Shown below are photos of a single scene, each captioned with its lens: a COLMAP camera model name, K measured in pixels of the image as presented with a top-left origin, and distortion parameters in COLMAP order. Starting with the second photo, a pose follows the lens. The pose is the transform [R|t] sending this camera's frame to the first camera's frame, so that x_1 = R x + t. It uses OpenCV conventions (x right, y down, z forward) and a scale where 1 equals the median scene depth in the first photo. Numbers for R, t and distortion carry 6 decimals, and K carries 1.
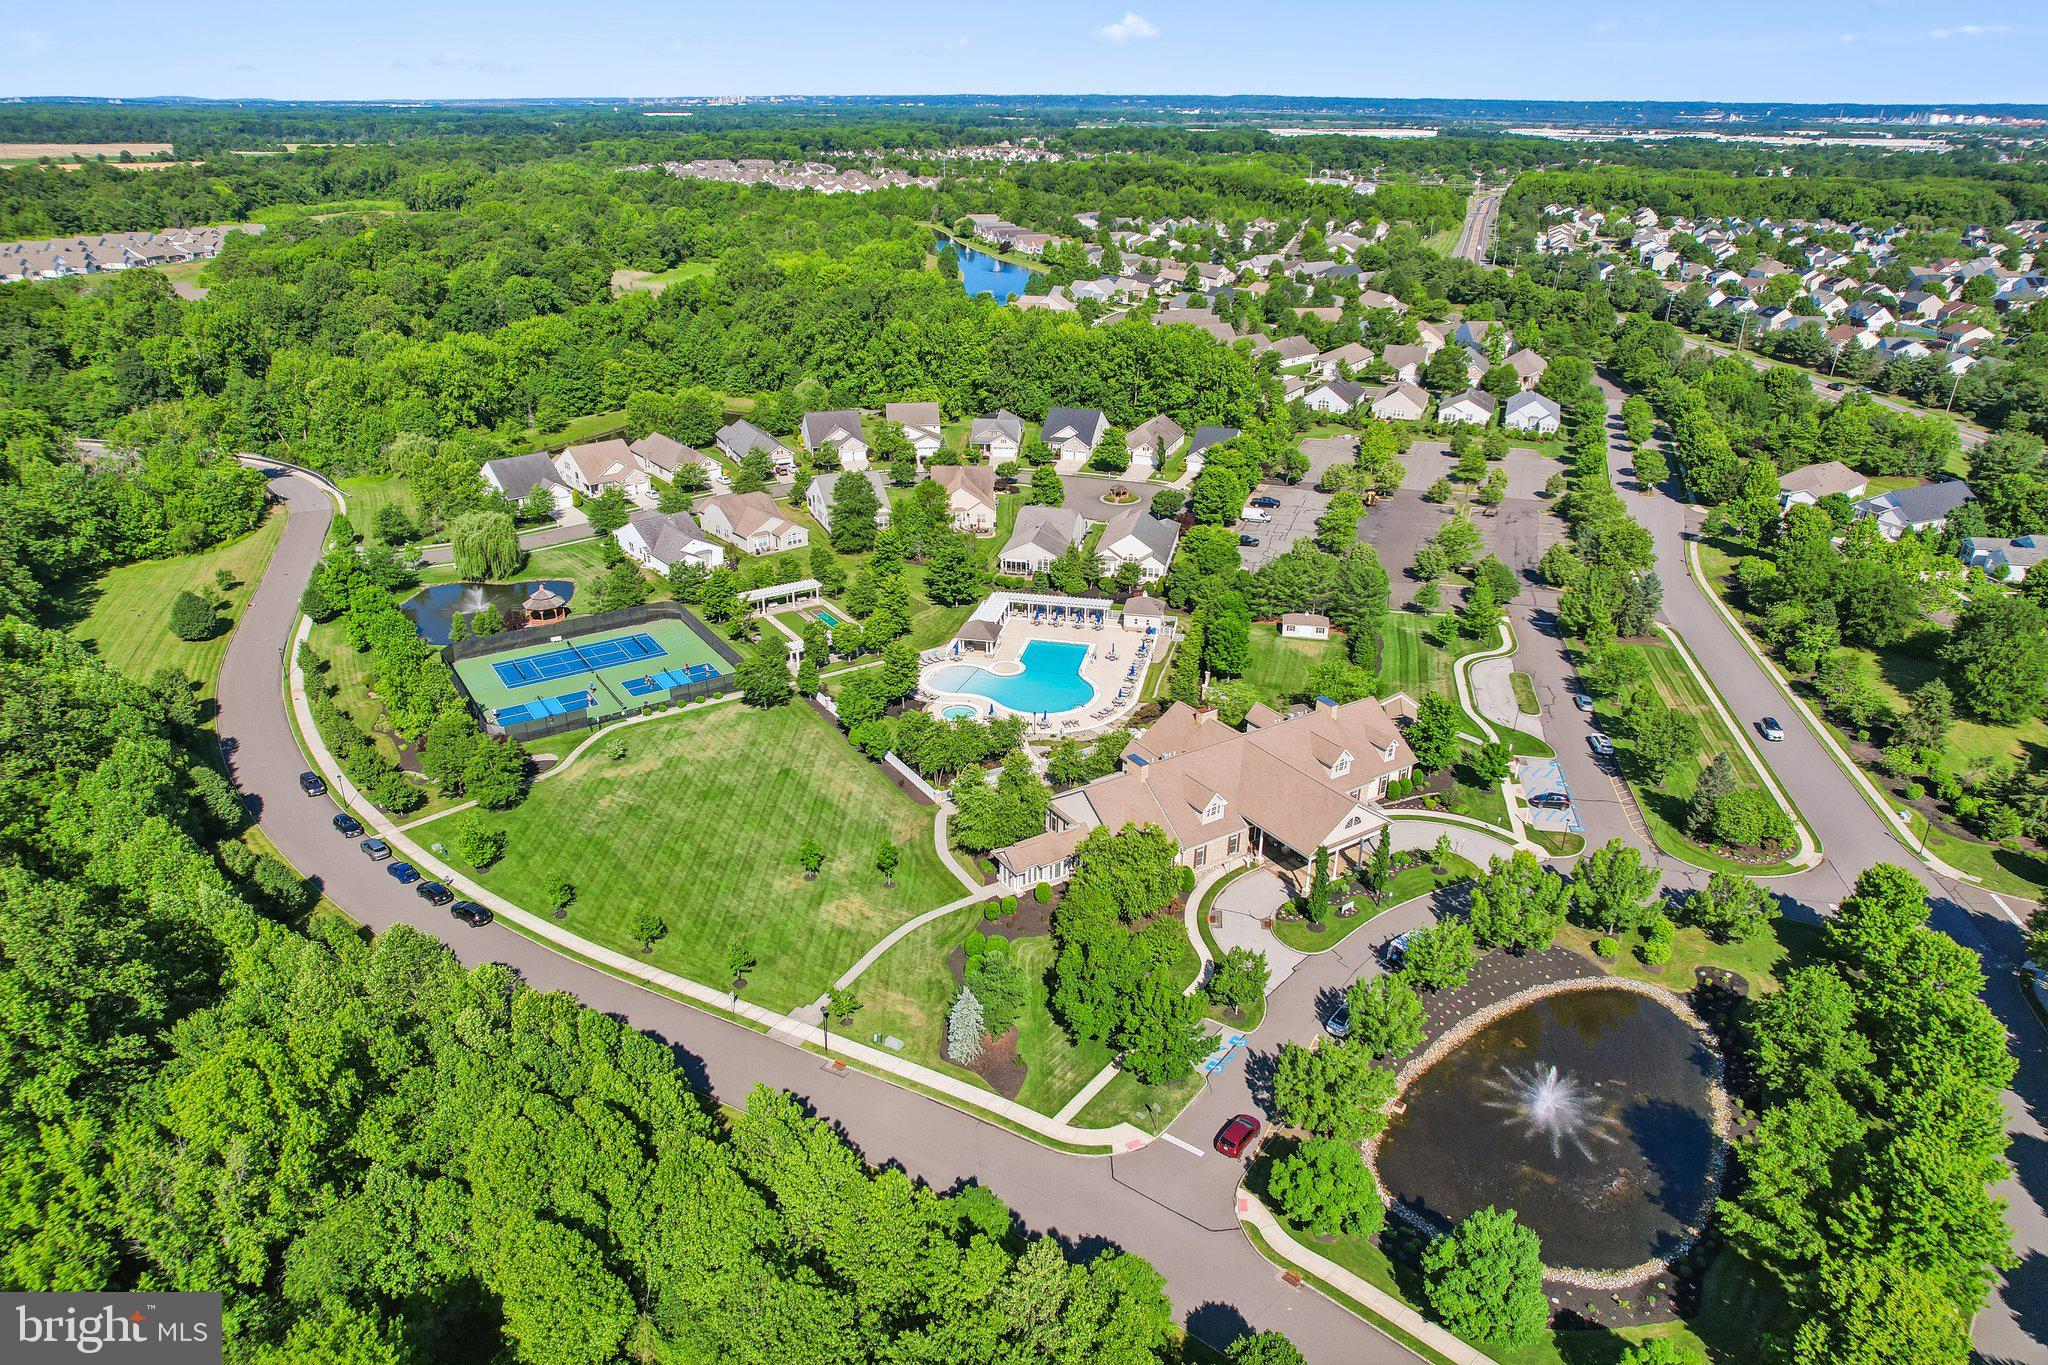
lens RADIAL K [[1338.4, 0, 1024.0], [0, 1338.4, 682.5], [0, 0, 1]] dist [-0.090130, 0.094634]
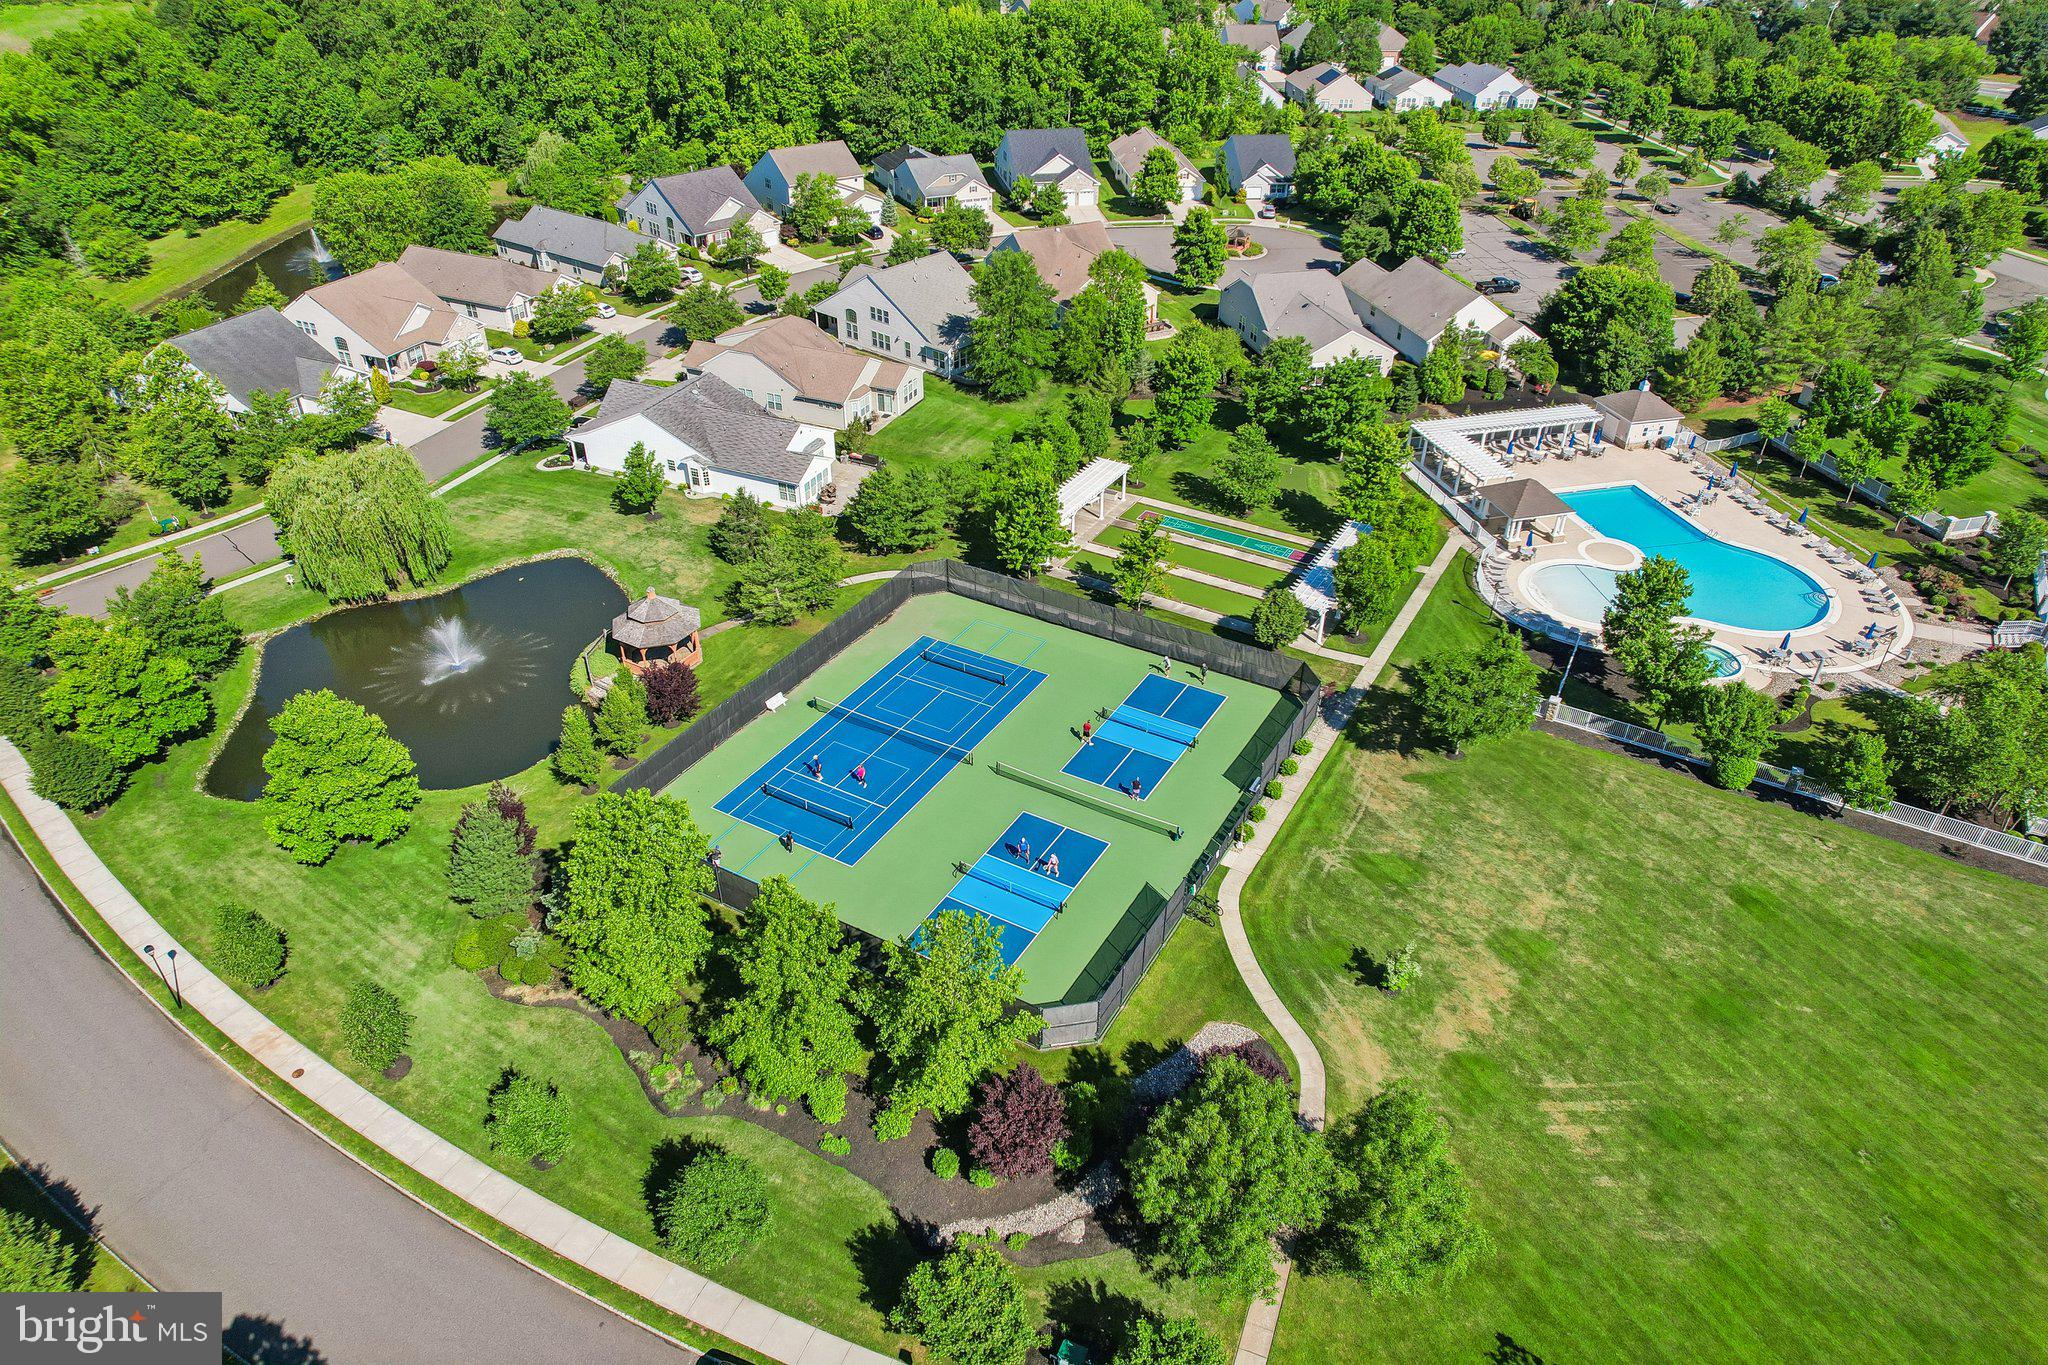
lens RADIAL K [[1320.3, 0, 1016.4], [0, 1320.3, 683.7], [0, 0, 1]] dist [-0.093103, 0.086661]
pose [[0.891945, -0.254555, 0.373678, -0.496573], [0.186521, 0.960015, 0.208762, -0.130442], [-0.411878, -0.116506, 0.903760, 0.649949]]
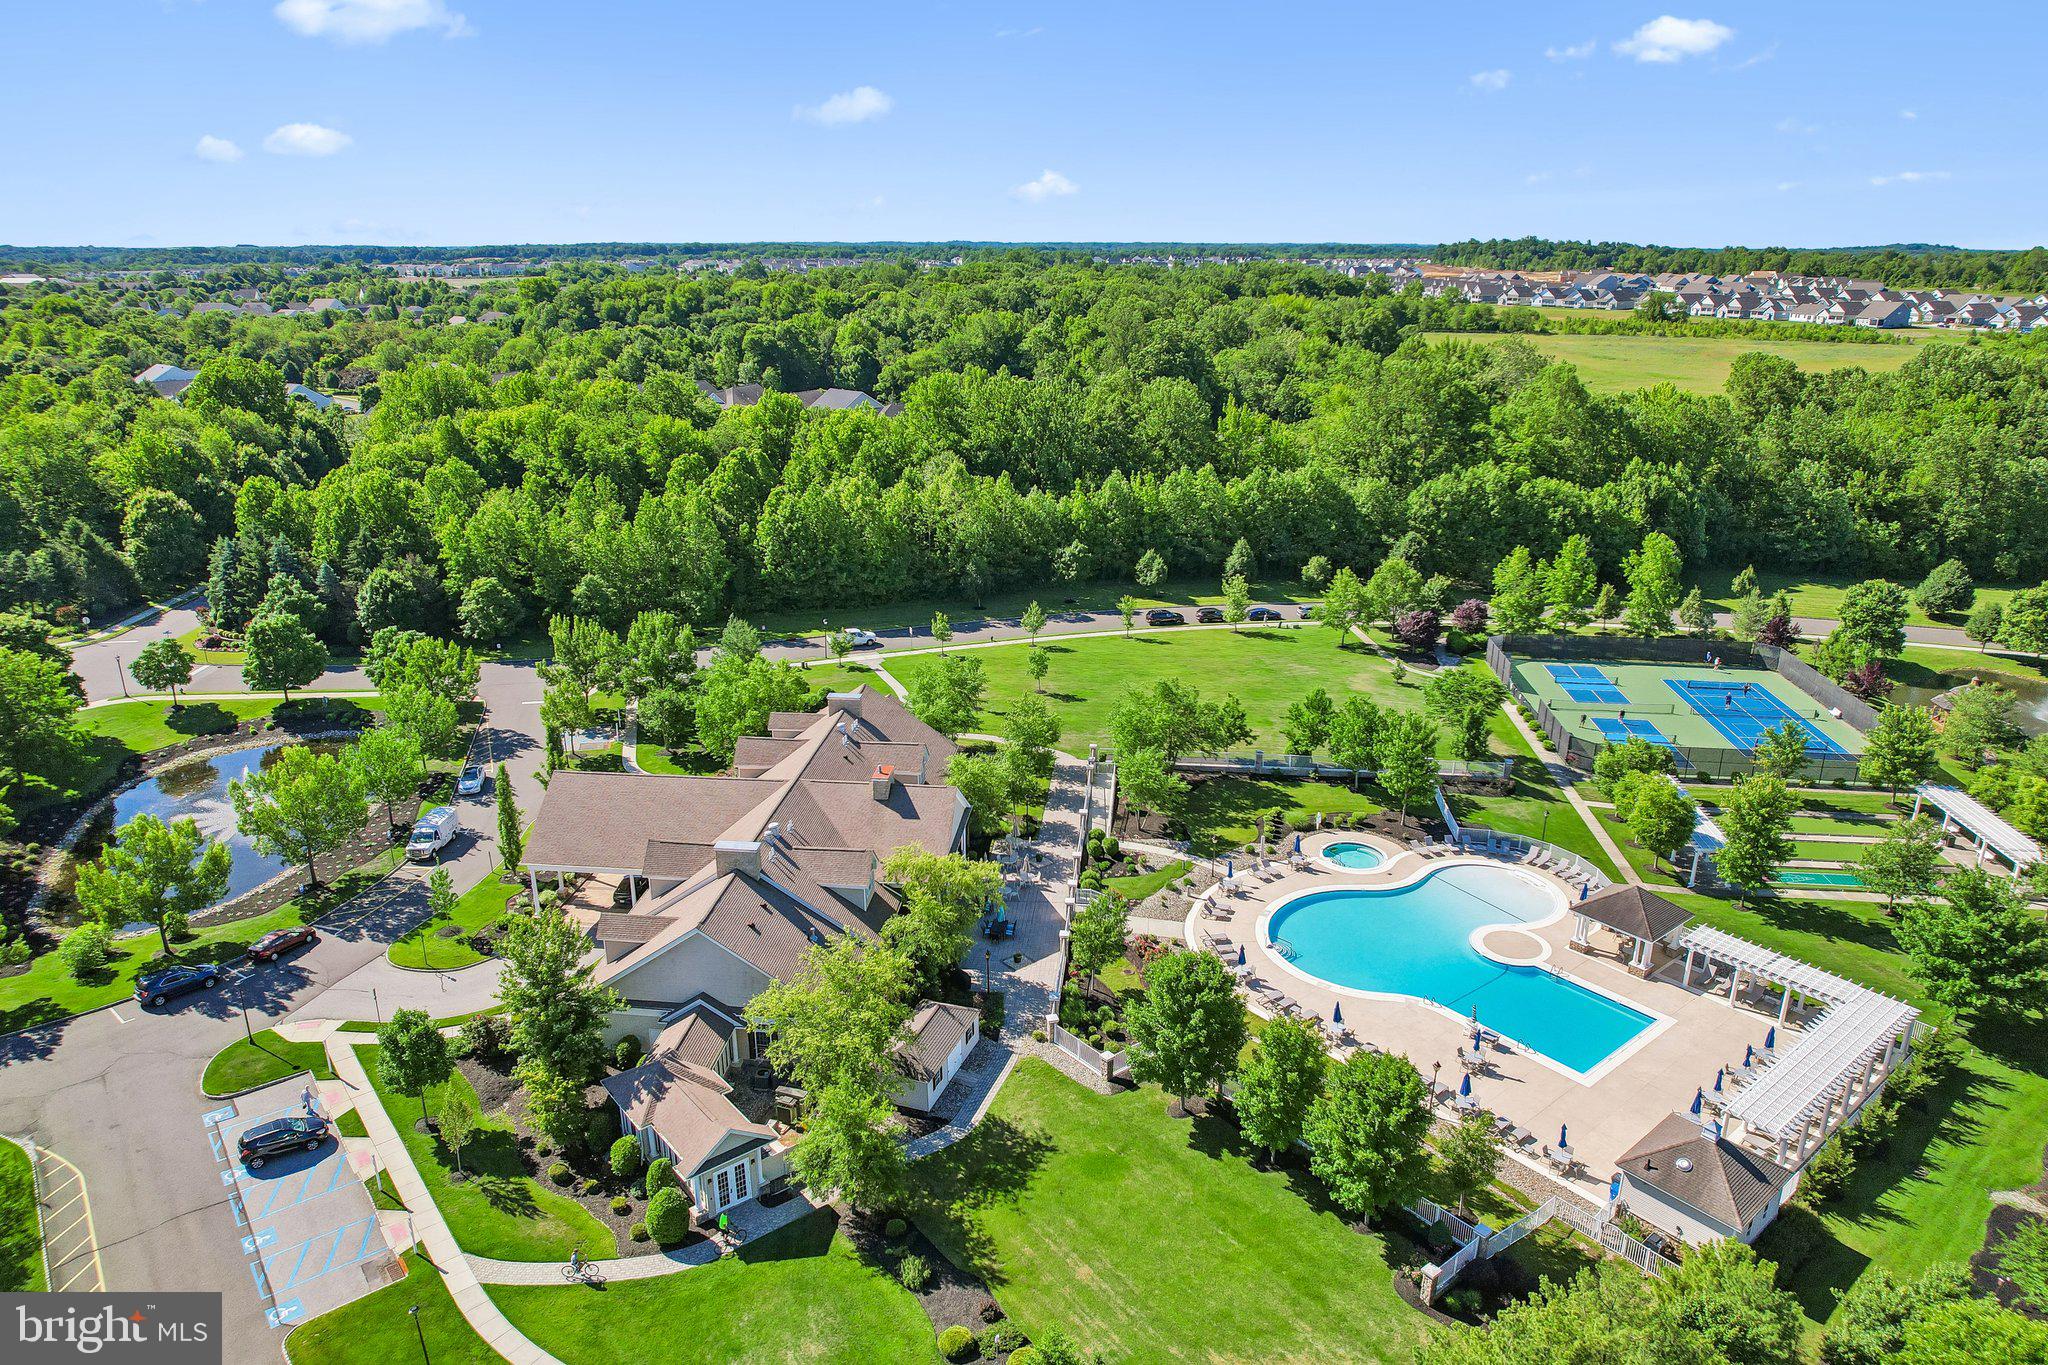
lens RADIAL K [[1338.4, 0, 1024.0], [0, 1338.4, 682.5], [0, 0, 1]] dist [-0.090130, 0.094634]
pose [[-0.632751, 0.238471, -0.736721, 0.457181], [-0.320439, 0.785480, 0.529471, -0.302411], [0.704943, 0.571098, -0.420598, 1.100549]]
